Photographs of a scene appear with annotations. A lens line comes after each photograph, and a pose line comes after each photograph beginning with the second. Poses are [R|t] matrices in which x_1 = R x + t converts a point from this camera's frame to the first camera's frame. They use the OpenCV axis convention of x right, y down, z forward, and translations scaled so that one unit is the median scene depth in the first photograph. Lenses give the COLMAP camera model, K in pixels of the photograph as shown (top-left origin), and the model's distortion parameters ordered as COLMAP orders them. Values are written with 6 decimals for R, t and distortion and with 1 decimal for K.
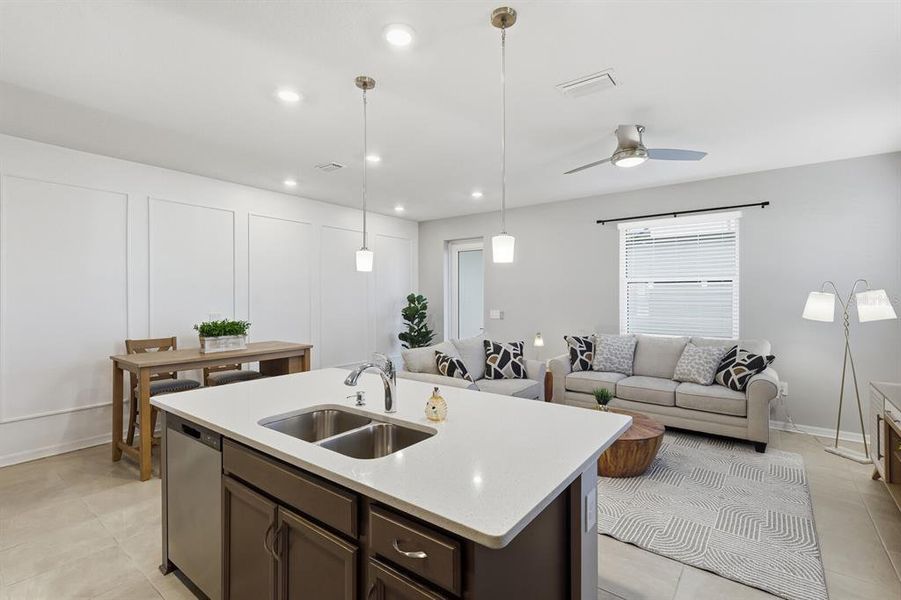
lens RADIAL K [[429.8, 0, 444.8], [0, 429.8, 296.1], [0, 0, 1]] dist [0.002347, -0.000036]
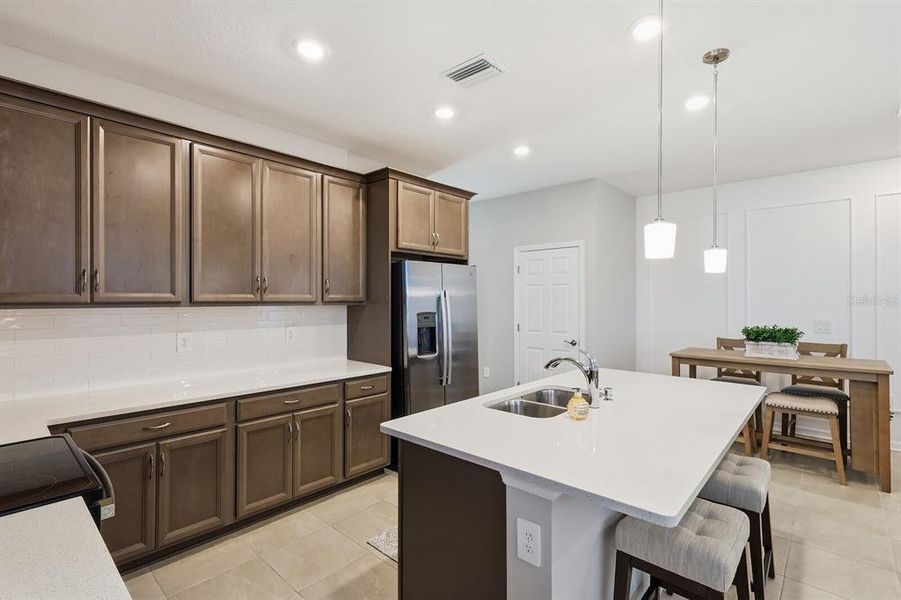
lens RADIAL K [[429.8, 0, 444.8], [0, 429.8, 300.1], [0, 0, 1]] dist [0.002347, -0.000036]
pose [[-0.068484, 0.008490, -0.997616, 0.489162], [-0.005039, 0.999948, 0.008855, -0.004736], [0.997639, 0.005633, -0.068438, 0.346049]]
